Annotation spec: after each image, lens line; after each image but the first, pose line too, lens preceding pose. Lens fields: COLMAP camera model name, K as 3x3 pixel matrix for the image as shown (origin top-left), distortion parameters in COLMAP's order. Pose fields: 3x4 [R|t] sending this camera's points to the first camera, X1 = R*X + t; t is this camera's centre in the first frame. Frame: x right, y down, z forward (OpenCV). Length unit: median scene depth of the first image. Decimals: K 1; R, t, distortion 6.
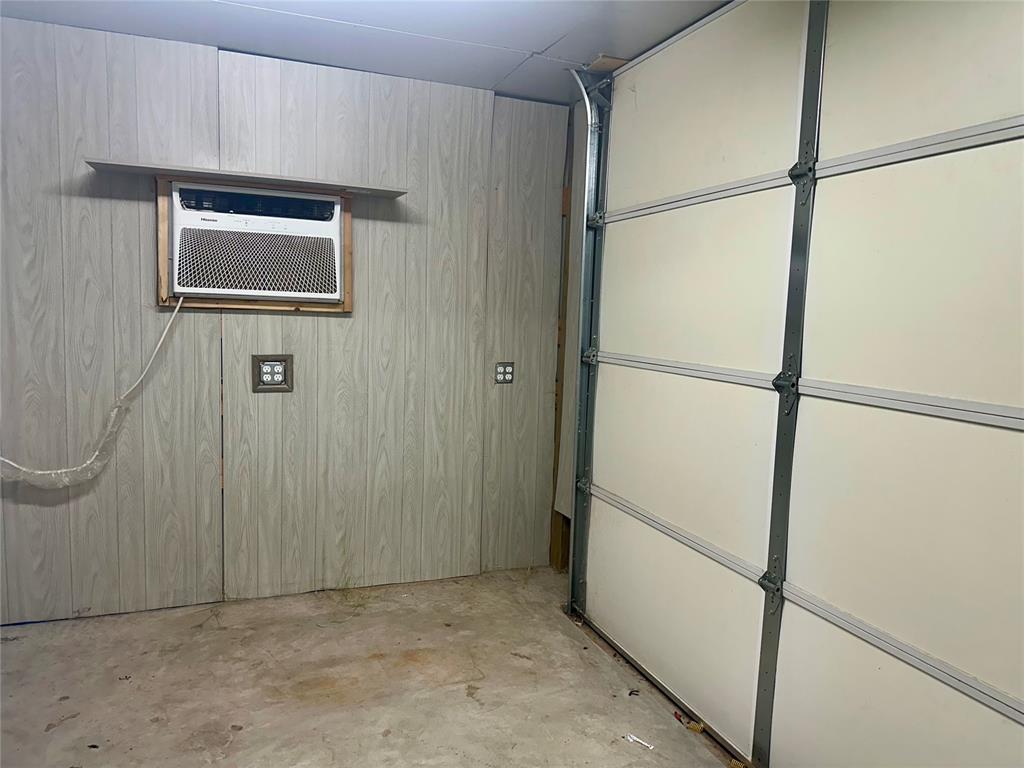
lens RADIAL K [[722.4, 0, 513.1], [0, 722.4, 382.6], [0, 0, 1]] dist [0.120236, -0.178037]
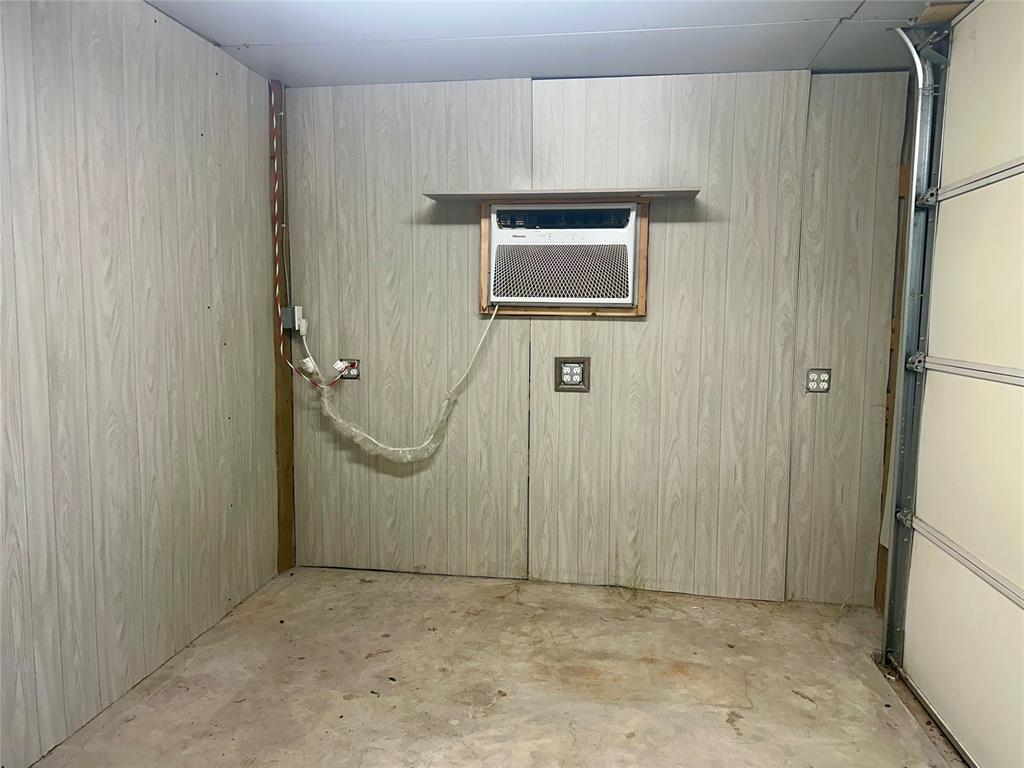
lens RADIAL K [[722.4, 0, 513.1], [0, 722.4, 382.6], [0, 0, 1]] dist [0.120236, -0.178037]
pose [[0.869722, 0.029746, -0.492644, 0.123245], [-0.034832, 0.999393, -0.001150, 0.003698], [0.492311, 0.018160, 0.870230, 0.033597]]
